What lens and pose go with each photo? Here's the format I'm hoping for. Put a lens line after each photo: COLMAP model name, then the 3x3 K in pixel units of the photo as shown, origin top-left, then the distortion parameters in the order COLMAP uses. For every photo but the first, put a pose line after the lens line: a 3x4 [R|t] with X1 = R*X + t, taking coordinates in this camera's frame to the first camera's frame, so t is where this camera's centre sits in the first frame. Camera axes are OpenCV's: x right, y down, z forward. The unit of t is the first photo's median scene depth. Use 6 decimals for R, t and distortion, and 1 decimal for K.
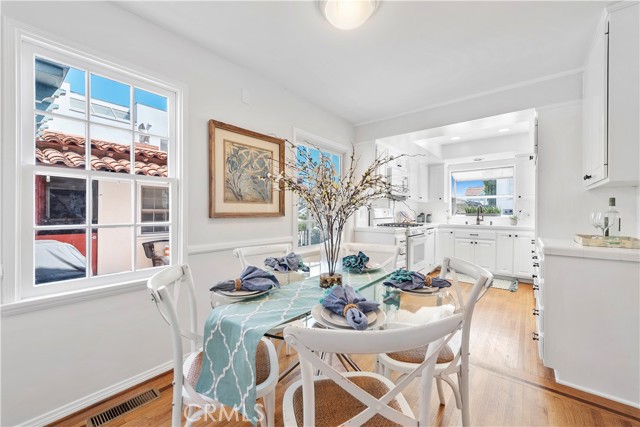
lens RADIAL K [[247.8, 0, 320.0], [0, 247.8, 213.5], [0, 0, 1]] dist [0.000326, 0.000028]
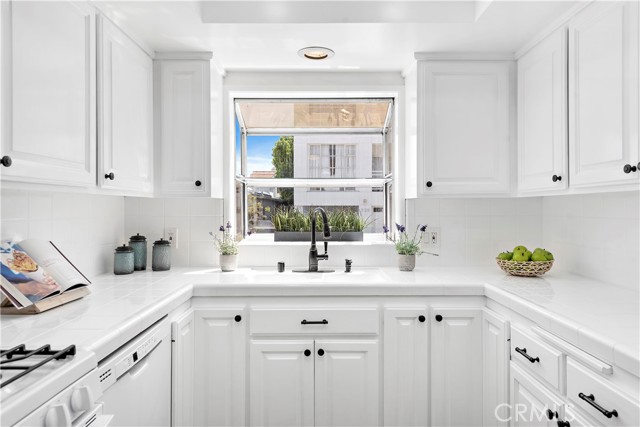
lens RADIAL K [[437.0, 0, 320.0], [0, 437.0, 213.5], [0, 0, 1]] dist [-0.000772, 0.000181]
pose [[0.770773, -0.015017, 0.636933, 0.294491], [0.009059, 0.999879, 0.012613, -0.033188], [-0.637046, -0.003952, 0.770816, 0.569131]]
